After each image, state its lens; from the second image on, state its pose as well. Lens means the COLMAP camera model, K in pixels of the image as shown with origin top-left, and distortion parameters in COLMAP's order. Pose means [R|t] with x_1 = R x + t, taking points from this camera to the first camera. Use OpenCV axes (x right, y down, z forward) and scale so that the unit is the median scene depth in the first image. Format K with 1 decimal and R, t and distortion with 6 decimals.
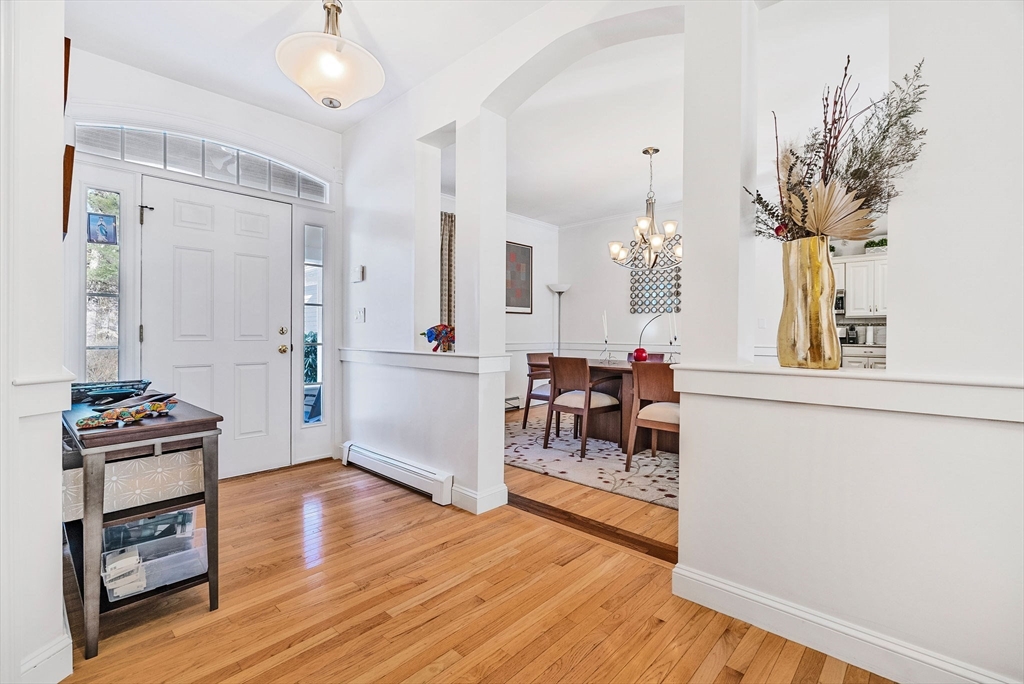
lens RADIAL K [[455.2, 0, 516.8], [0, 455.2, 334.9], [0, 0, 1]] dist [-0.011887, 0.000001]
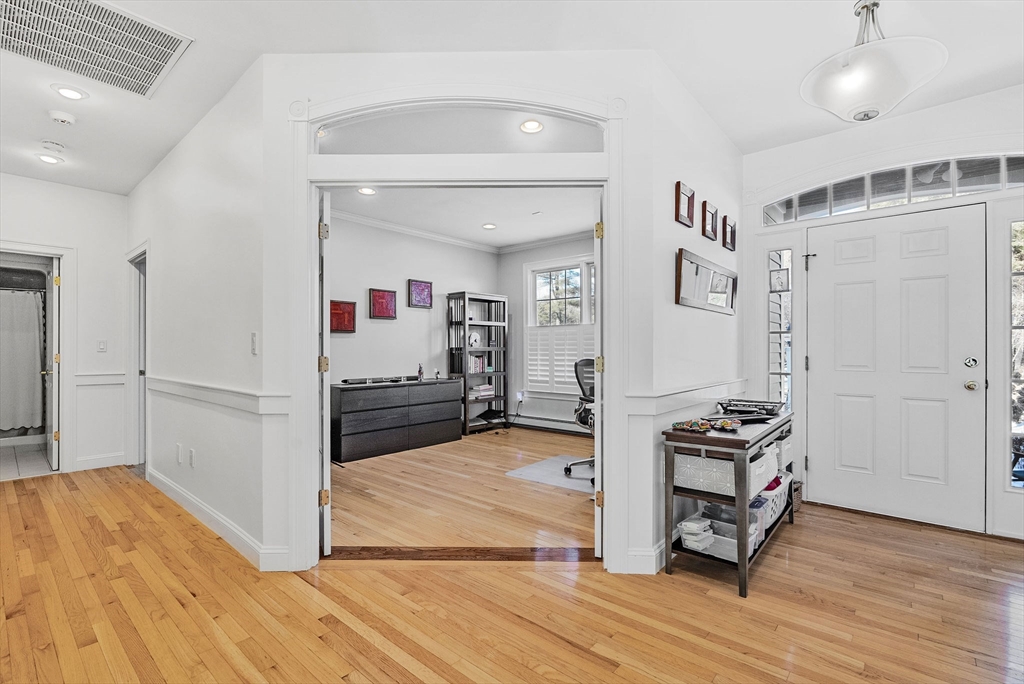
lens RADIAL K [[455.2, 0, 520.8], [0, 455.2, 348.5], [0, 0, 1]] dist [-0.011887, 0.000001]
pose [[0.041965, -0.003746, -0.999112, 0.511635], [-0.005908, 0.999975, -0.003998, -0.052449], [0.999102, 0.006070, 0.041942, 0.331876]]
